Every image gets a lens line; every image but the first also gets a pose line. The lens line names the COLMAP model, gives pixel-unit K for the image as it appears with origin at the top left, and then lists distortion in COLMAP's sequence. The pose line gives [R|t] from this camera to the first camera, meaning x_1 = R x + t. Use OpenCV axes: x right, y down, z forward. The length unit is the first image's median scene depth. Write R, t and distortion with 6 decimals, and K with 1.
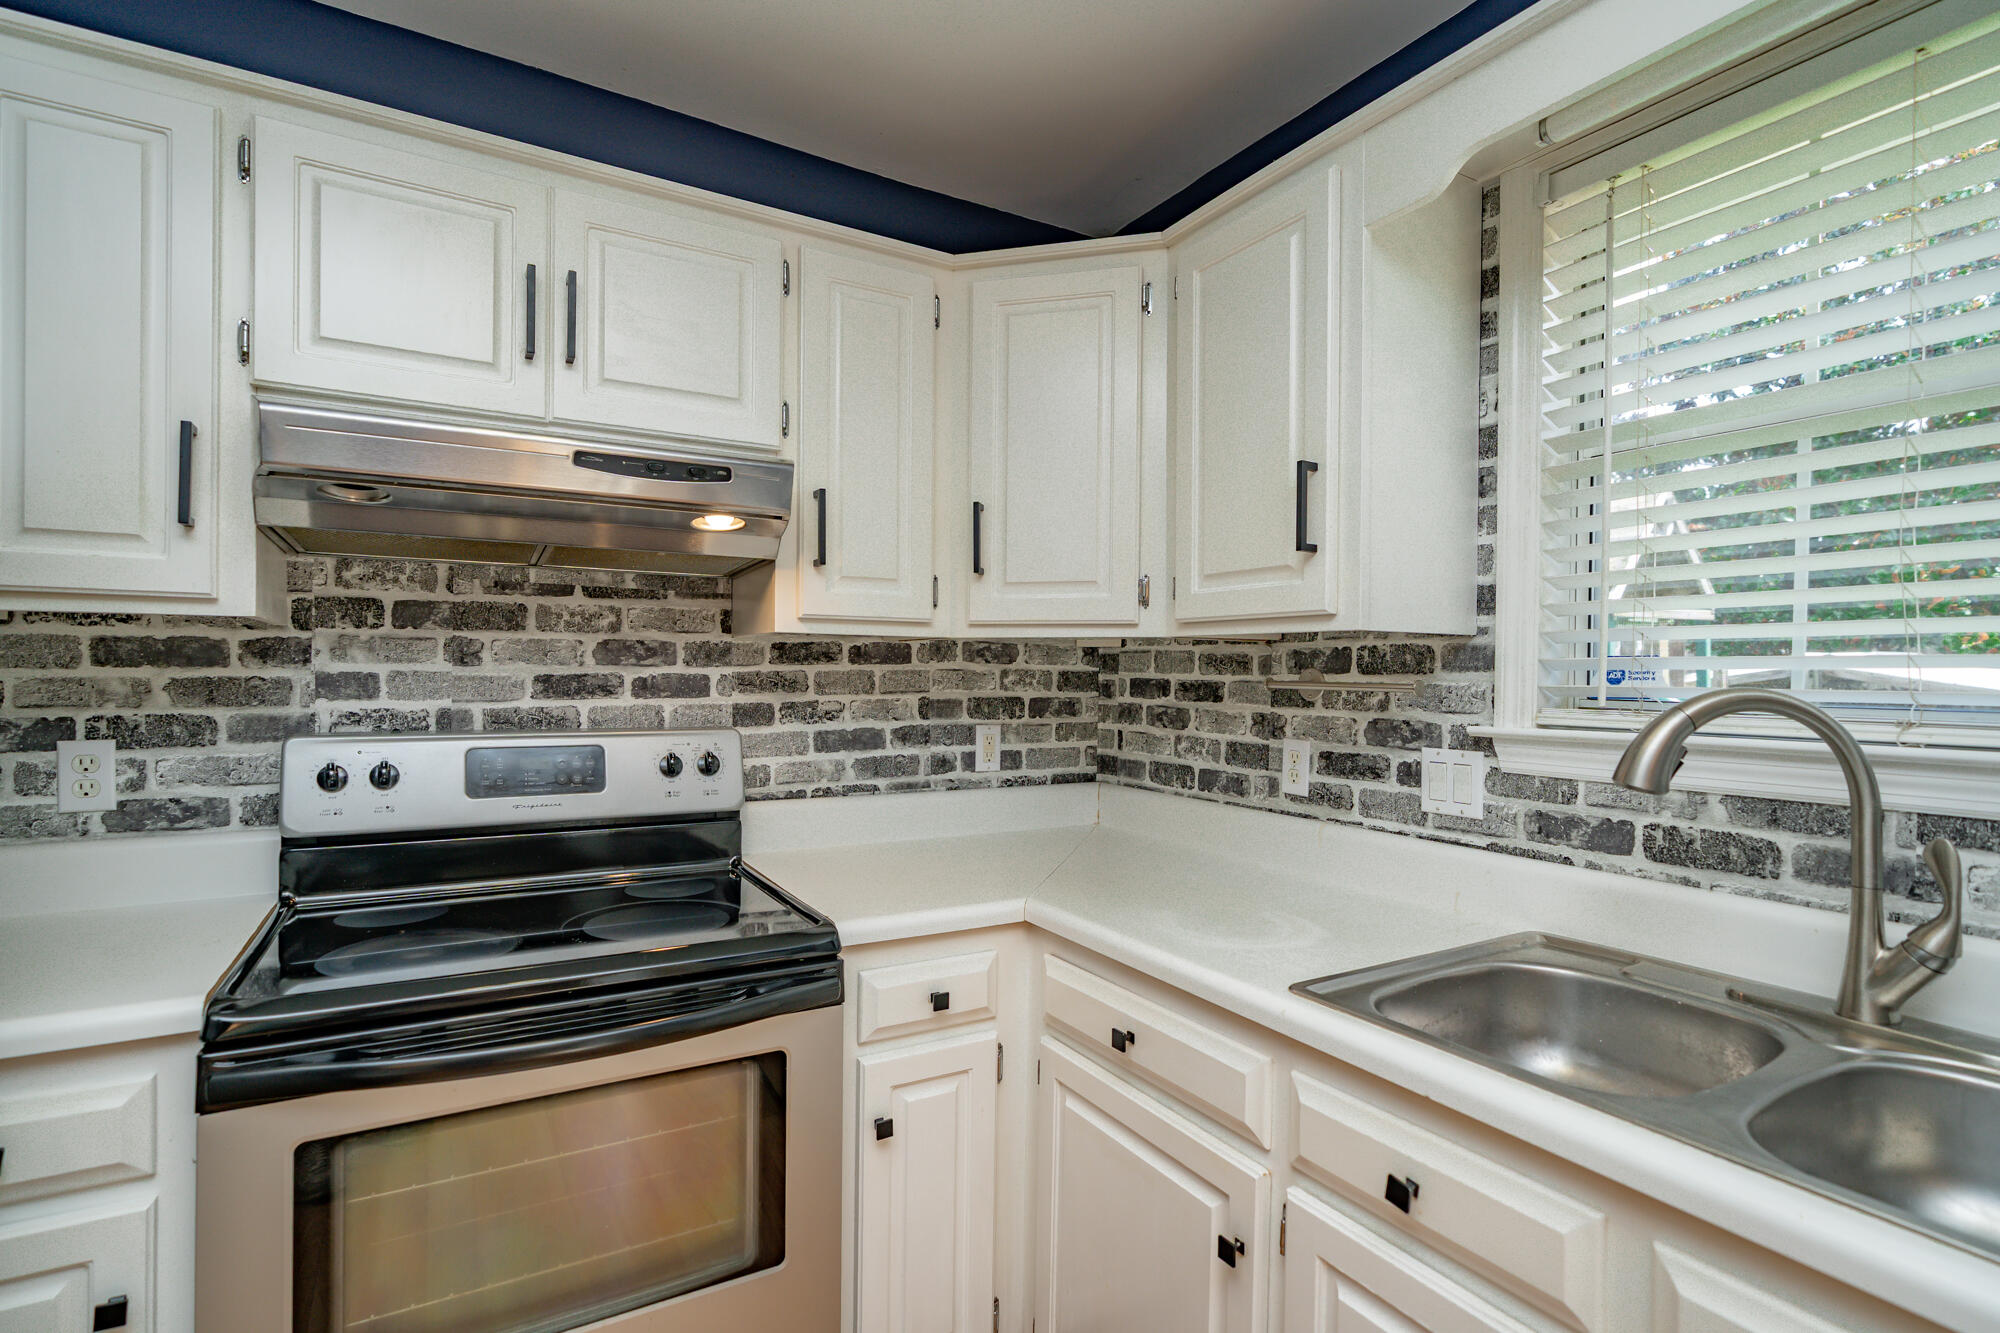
lens RADIAL K [[933.6, 0, 1005.3], [0, 933.6, 679.2], [0, 0, 1]] dist [-0.002468, 0.000157]
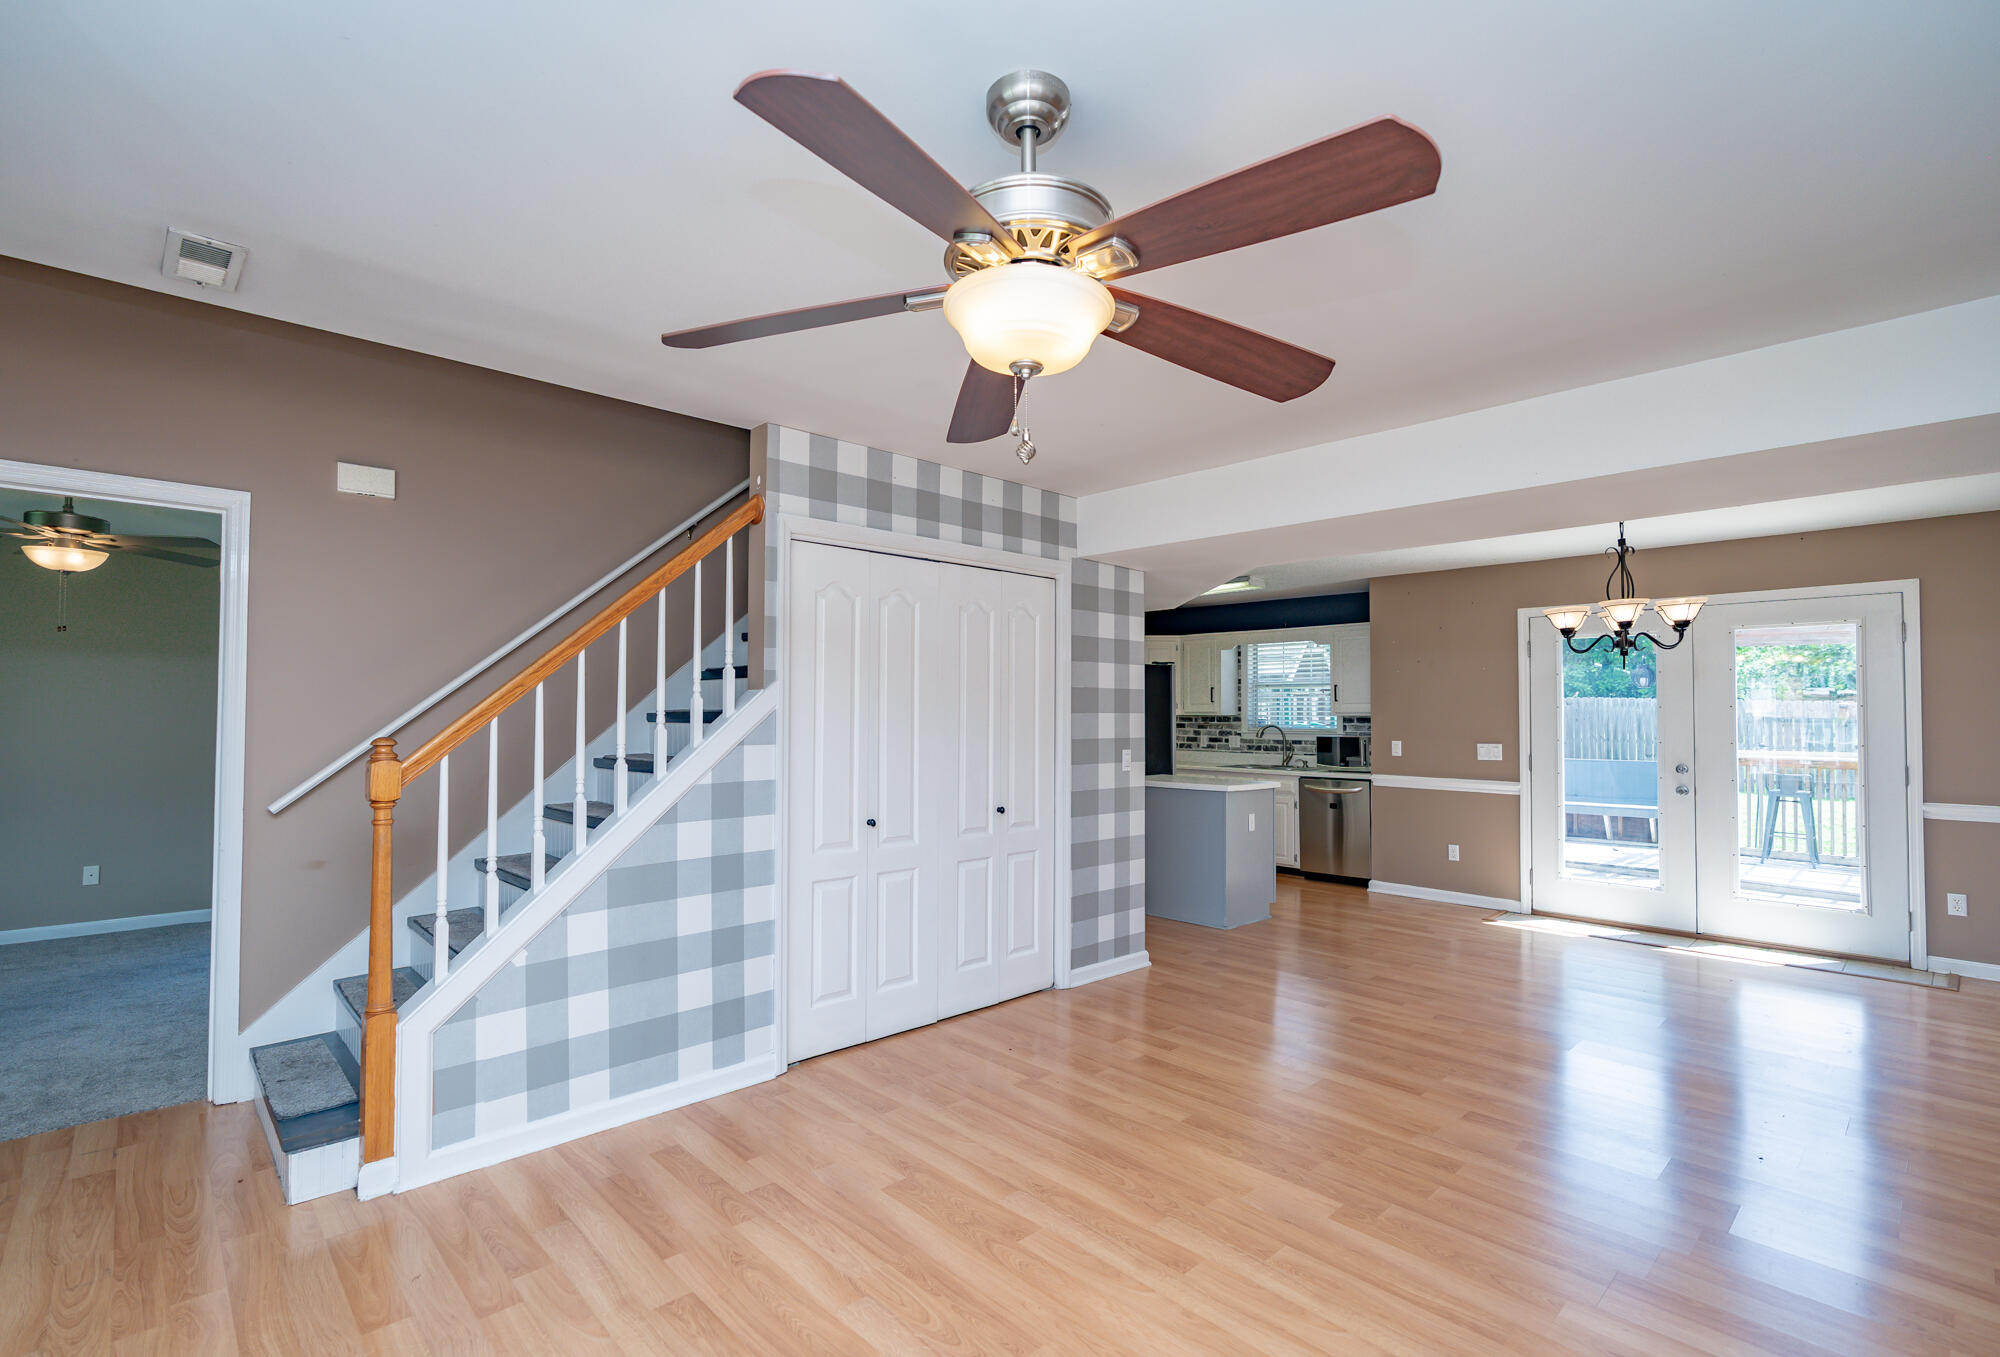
lens RADIAL K [[916.3, 0, 994.2], [0, 916.3, 692.1], [0, 0, 1]] dist [0.001124, 0.000480]
pose [[0.974891, -0.000306, 0.222683, -1.849846], [0.006337, 0.999632, -0.026367, -0.042596], [-0.222593, 0.027116, 0.974534, -3.479926]]
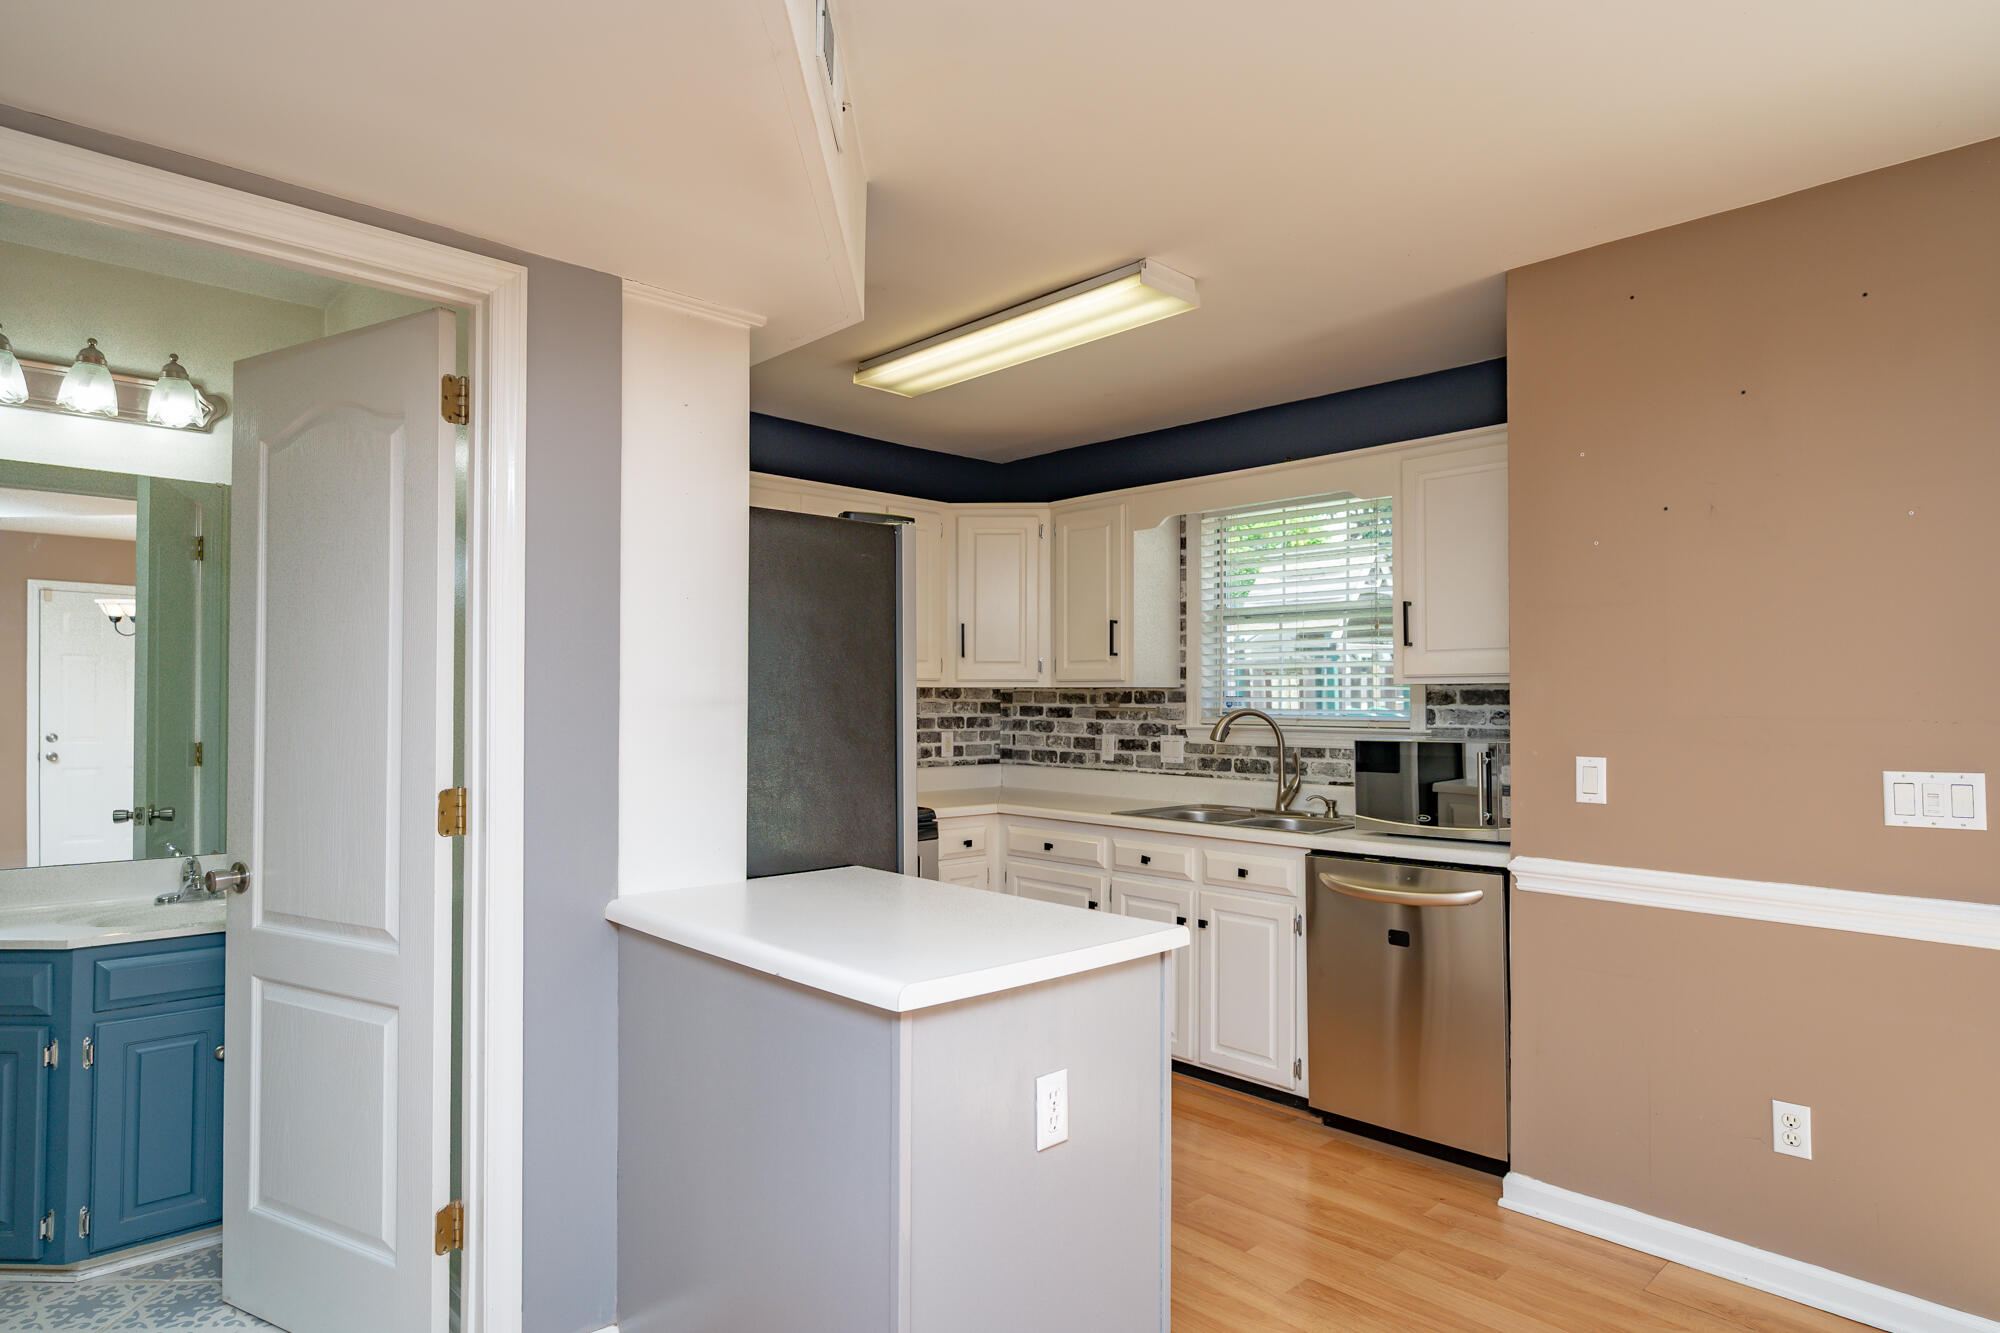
lens RADIAL K [[1122.5, 0, 994.9], [0, 1122.5, 686.4], [0, 0, 1]] dist [-0.001827, 0.000536]
pose [[0.975278, -0.005343, 0.220916, -0.515487], [0.008606, 0.999868, -0.013811, -0.011851], [-0.220813, 0.015370, 0.975195, -1.471568]]
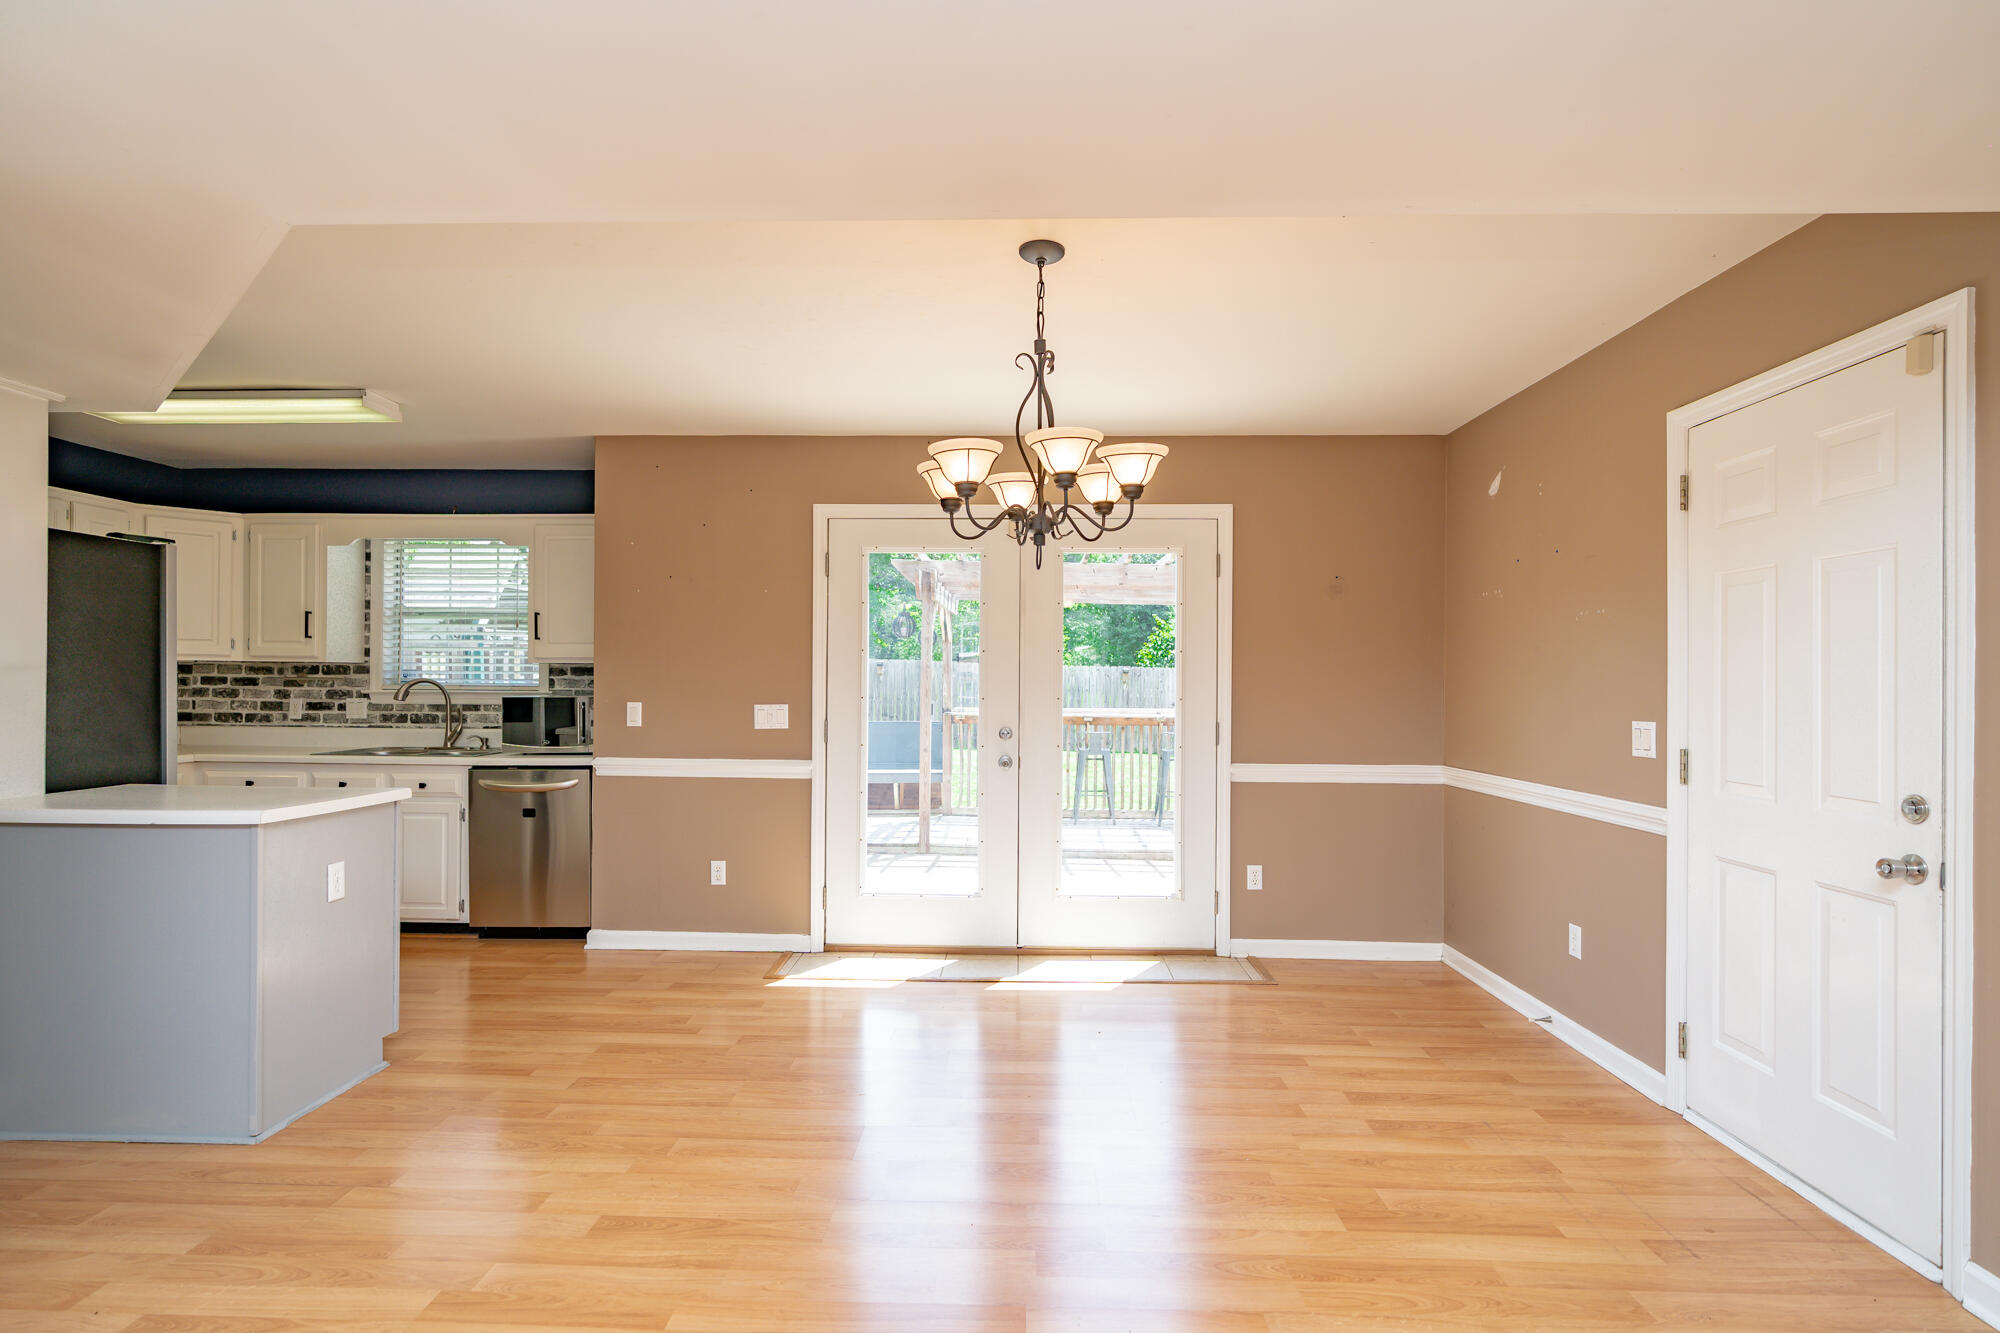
lens RADIAL K [[979.0, 0, 1001.1], [0, 979.0, 677.5], [0, 0, 1]] dist [-0.005315, 0.000000]
pose [[0.531876, -0.003123, 0.846817, -1.029391], [0.002209, 0.999995, 0.002300, 0.001303], [-0.846819, 0.000648, 0.531880, -2.311412]]
